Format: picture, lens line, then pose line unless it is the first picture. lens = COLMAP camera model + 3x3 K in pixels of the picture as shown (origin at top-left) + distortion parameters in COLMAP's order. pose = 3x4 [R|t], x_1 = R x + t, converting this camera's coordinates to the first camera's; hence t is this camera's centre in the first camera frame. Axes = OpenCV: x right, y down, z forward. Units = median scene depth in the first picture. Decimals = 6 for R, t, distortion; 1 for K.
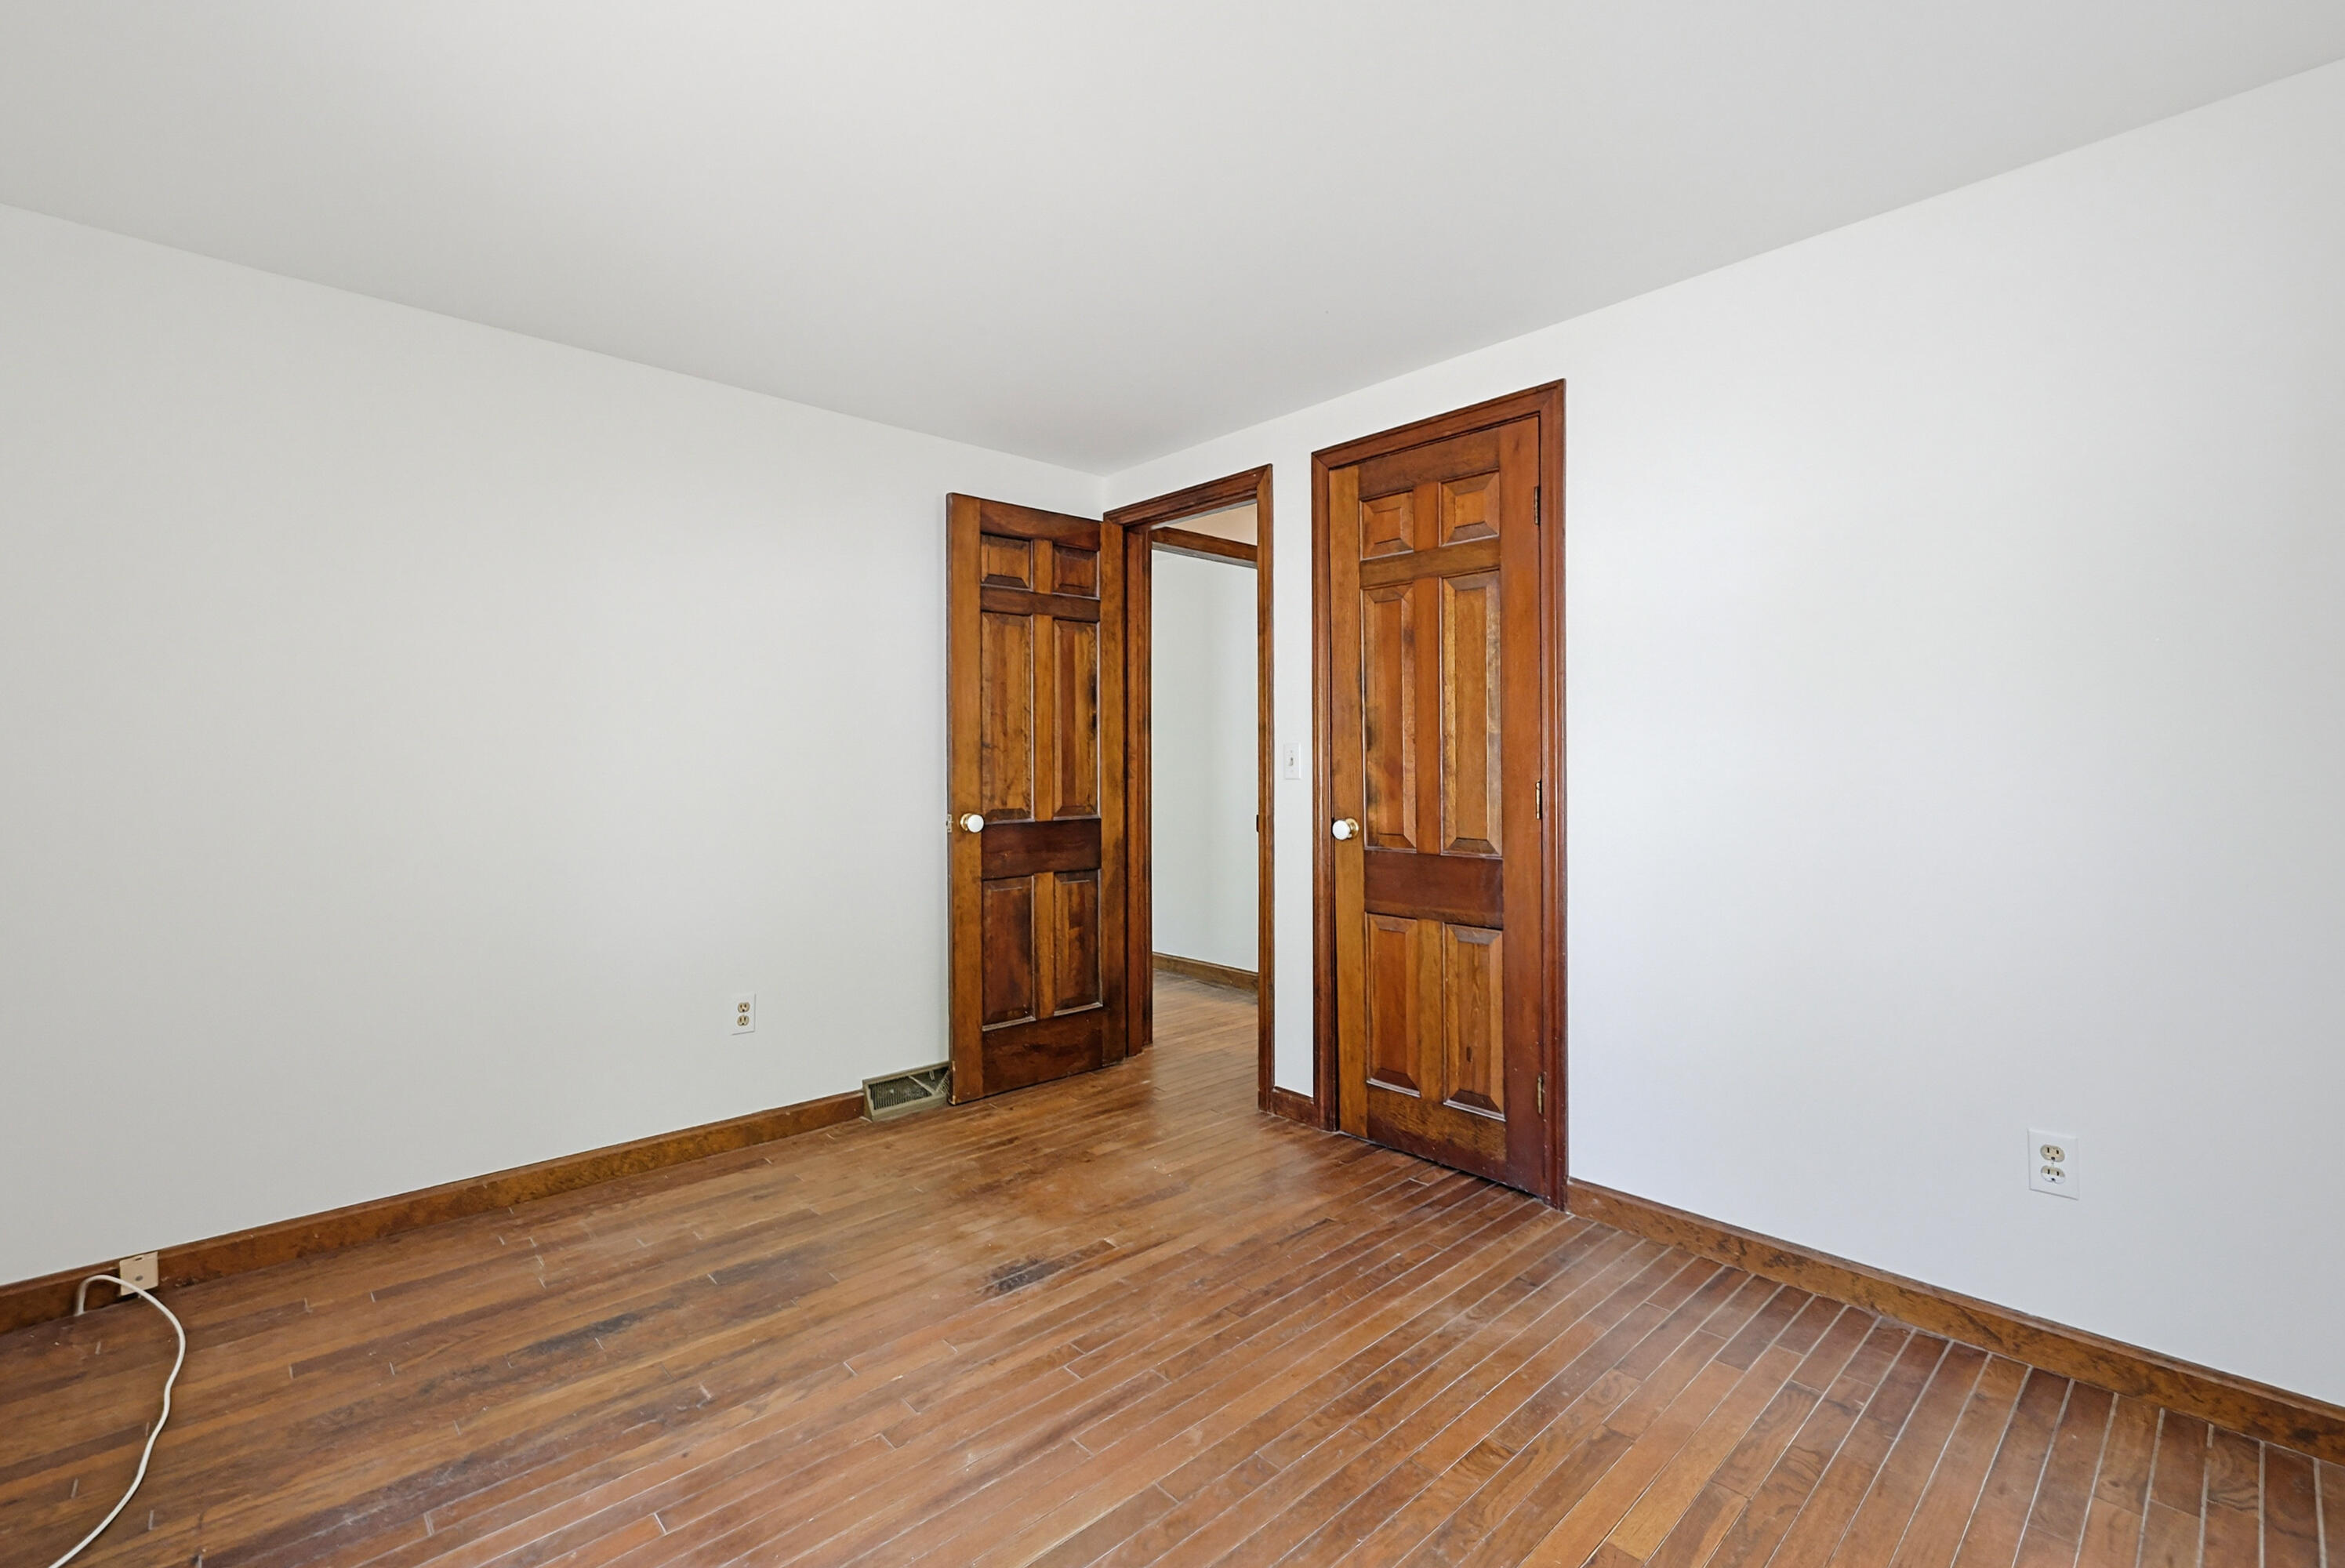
lens RADIAL K [[988.1, 0, 1173.4], [0, 988.1, 754.2], [0, 0, 1]] dist [-0.000848, -0.000228]
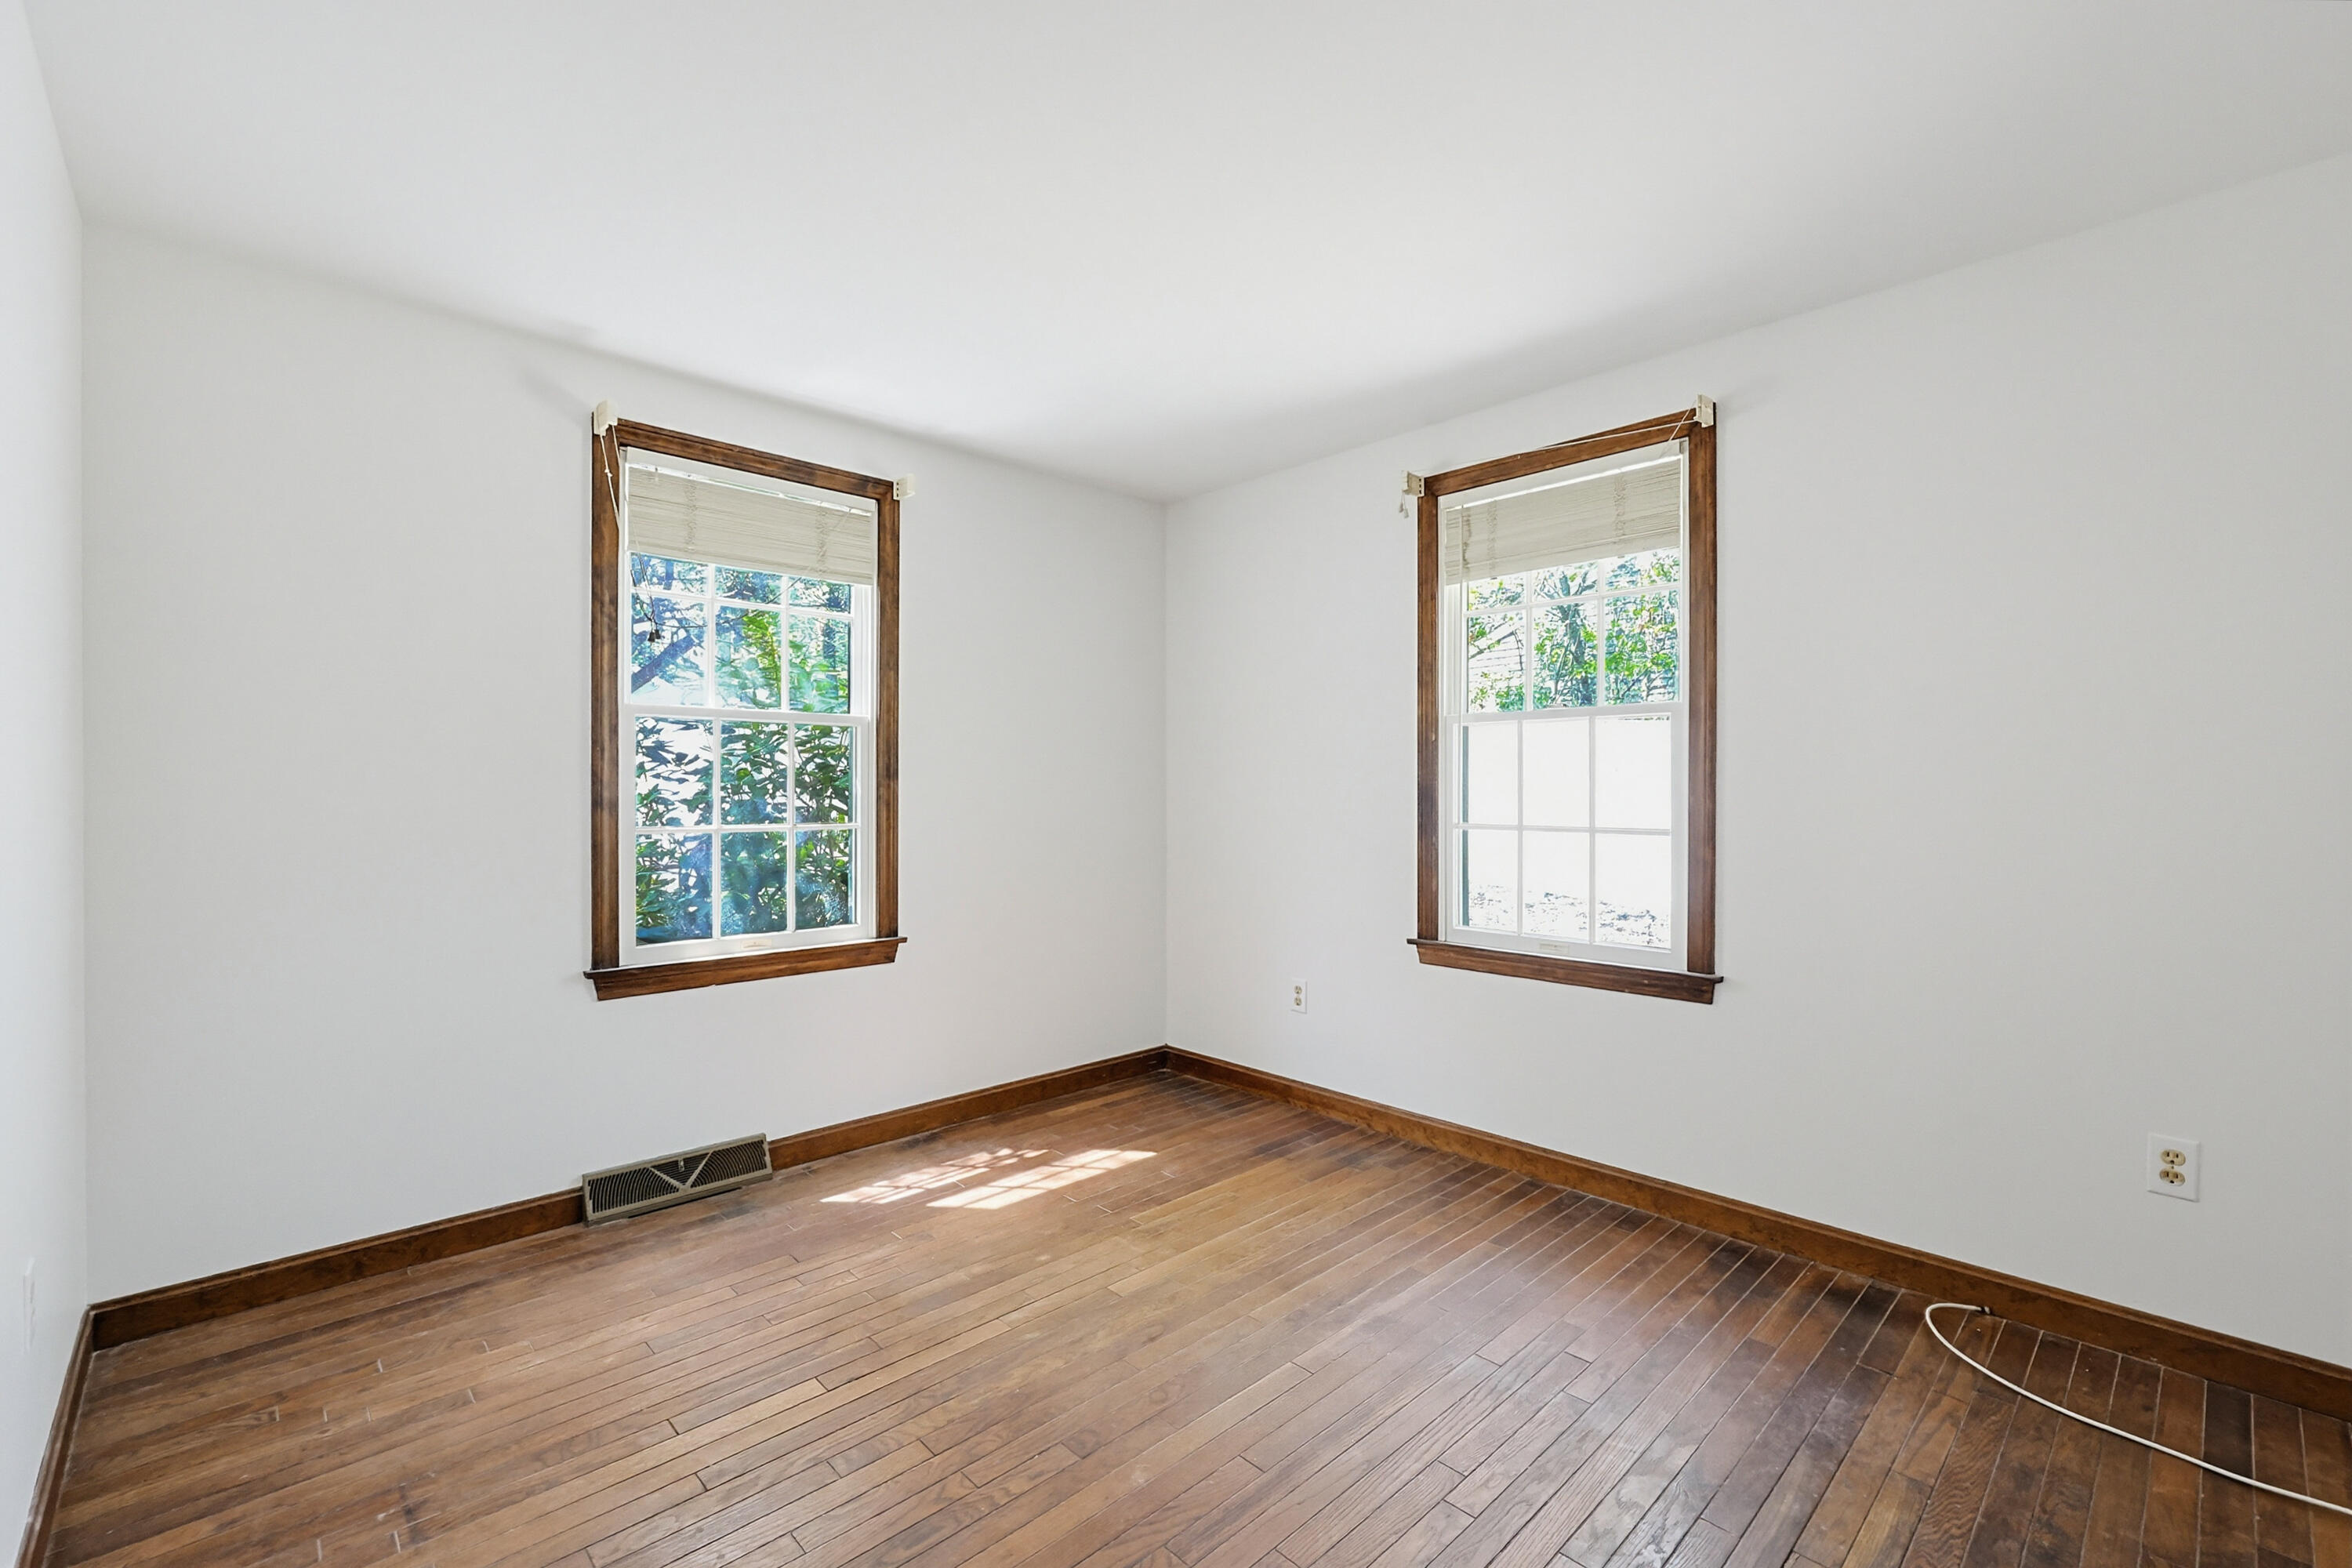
lens RADIAL K [[1015.2, 0, 1174.2], [0, 1015.2, 797.0], [0, 0, 1]] dist [-0.000590, 0.000132]
pose [[-0.999877, 0.003533, 0.015257, -0.019944], [0.003610, 0.999981, 0.005019, 0.010818], [-0.015239, 0.005073, -0.999871, 1.244811]]
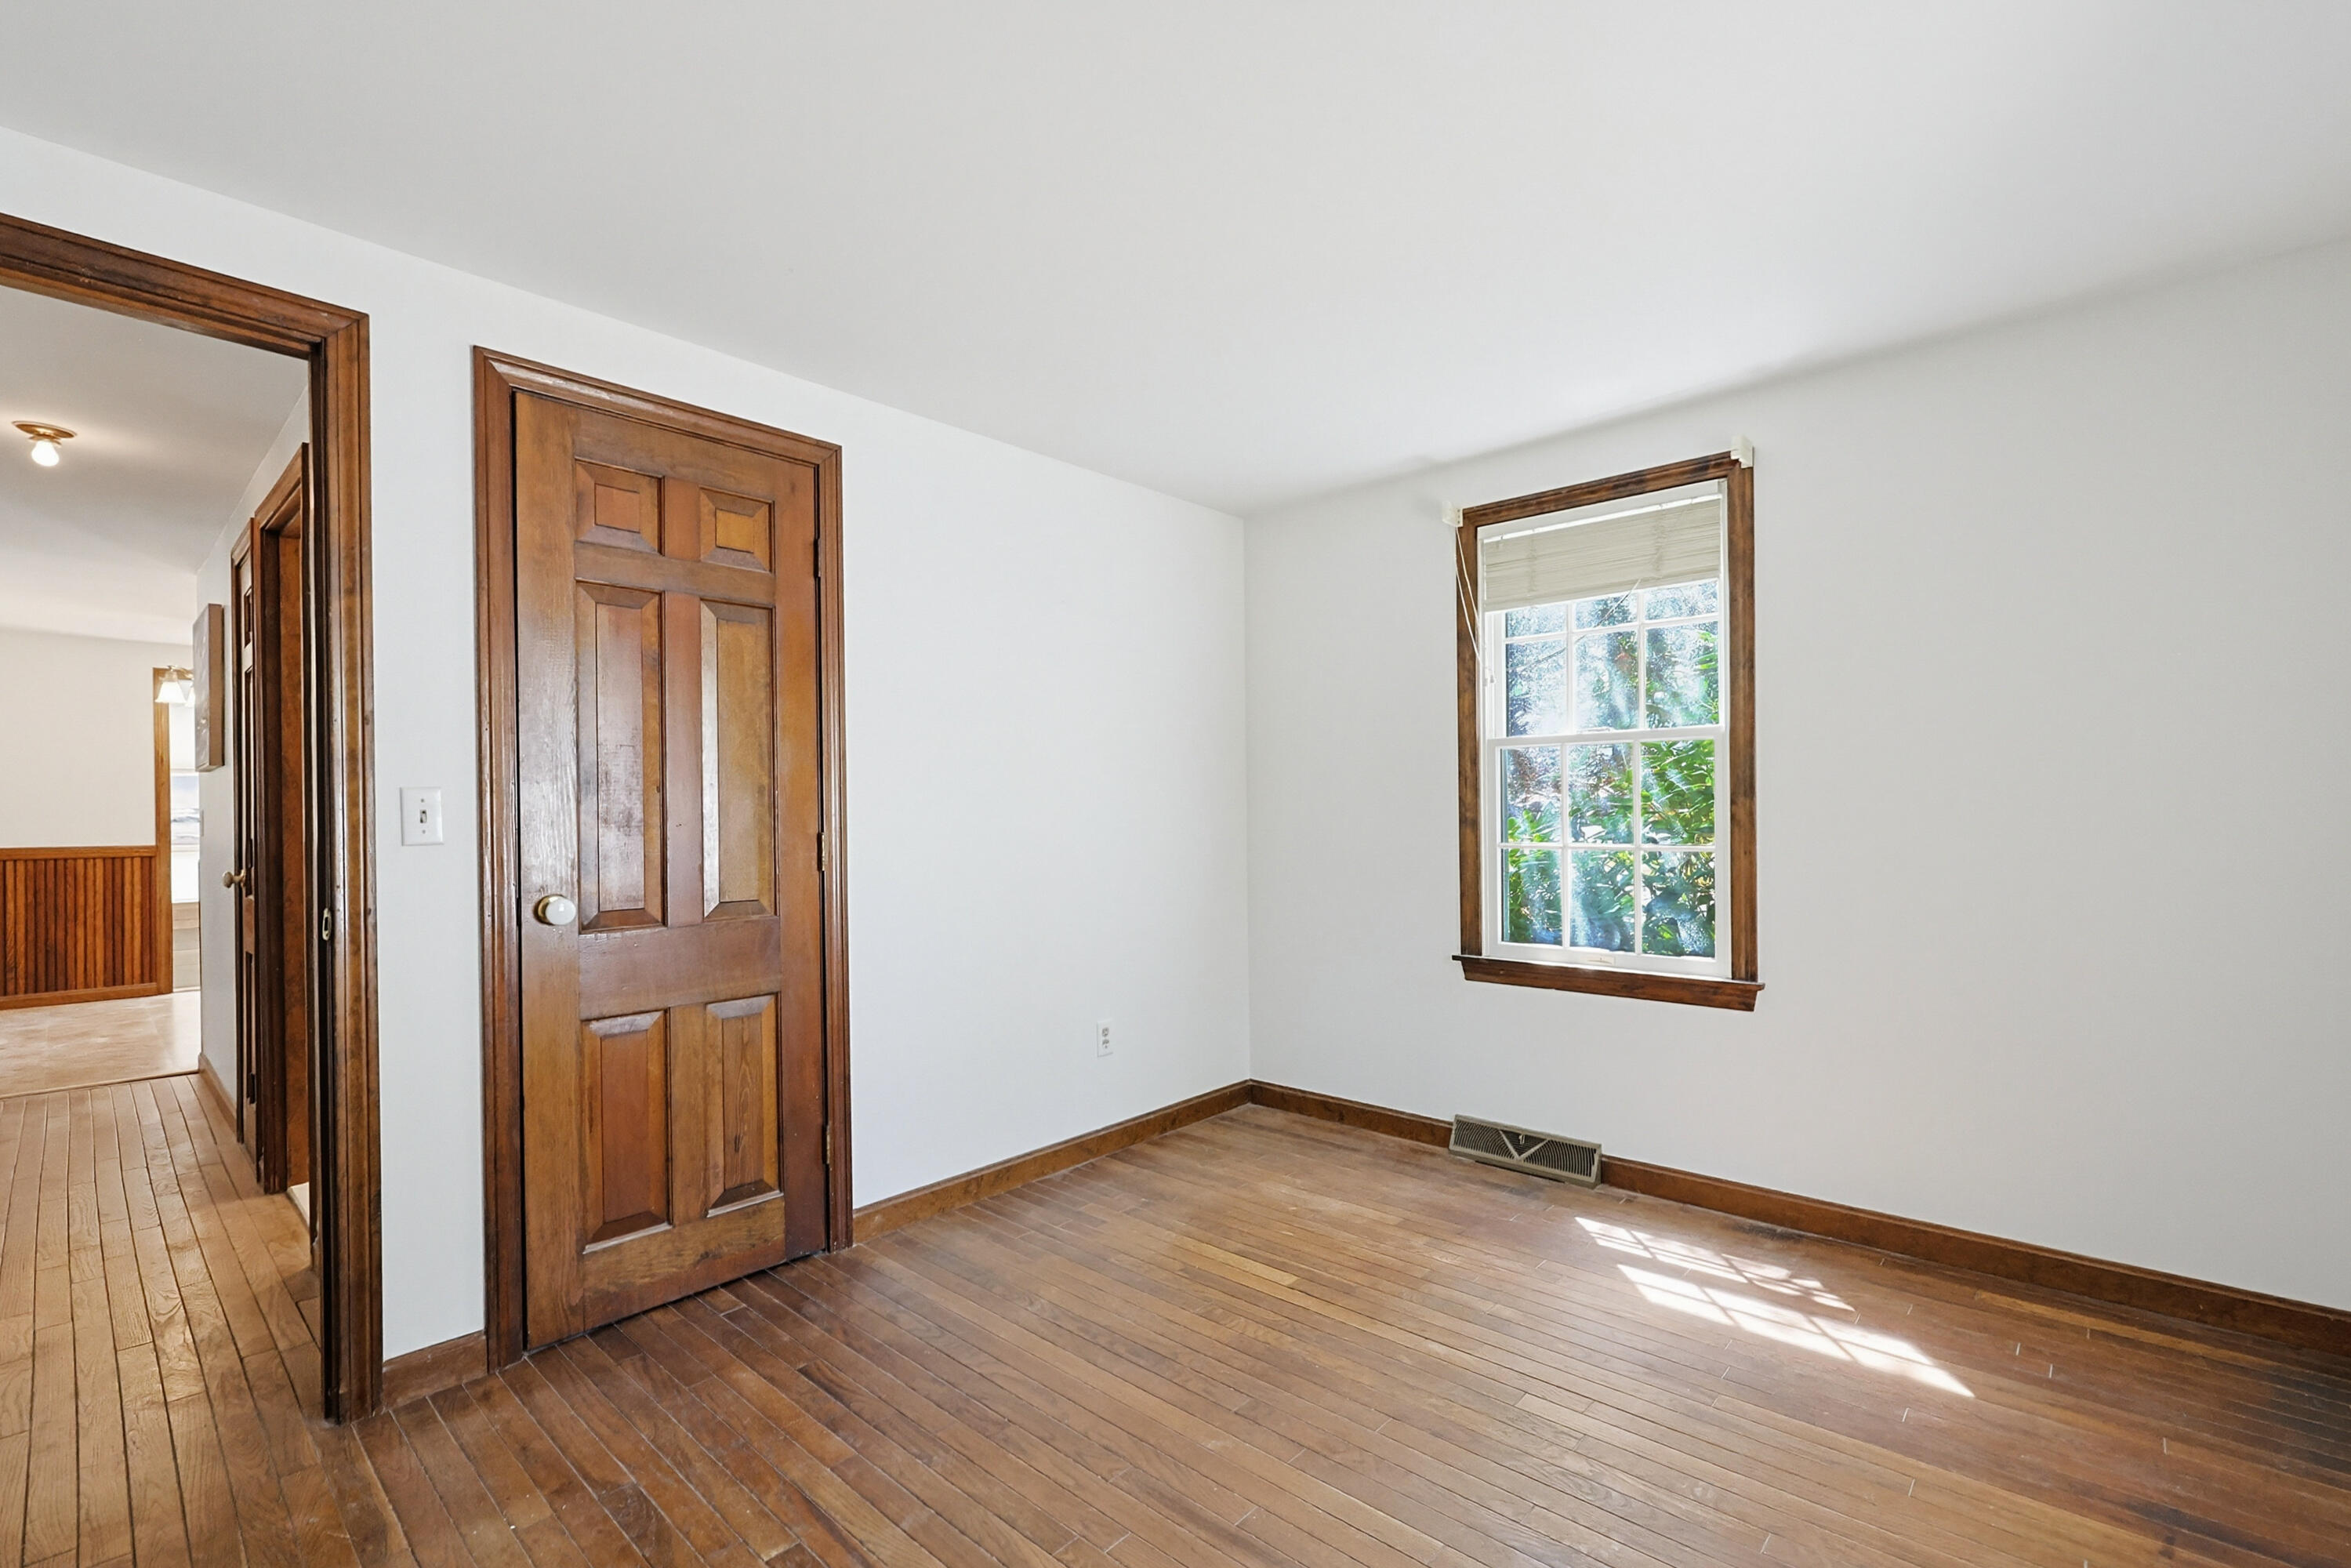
lens RADIAL K [[1014.9, 0, 1173.7], [0, 1014.9, 797.0], [0, 0, 1]] dist [-0.000590, 0.000132]
pose [[-0.064164, 0.017026, 0.997794, -0.668499], [0.003768, 0.999851, -0.016819, 0.009258], [-0.997932, 0.002681, -0.064218, 0.695002]]
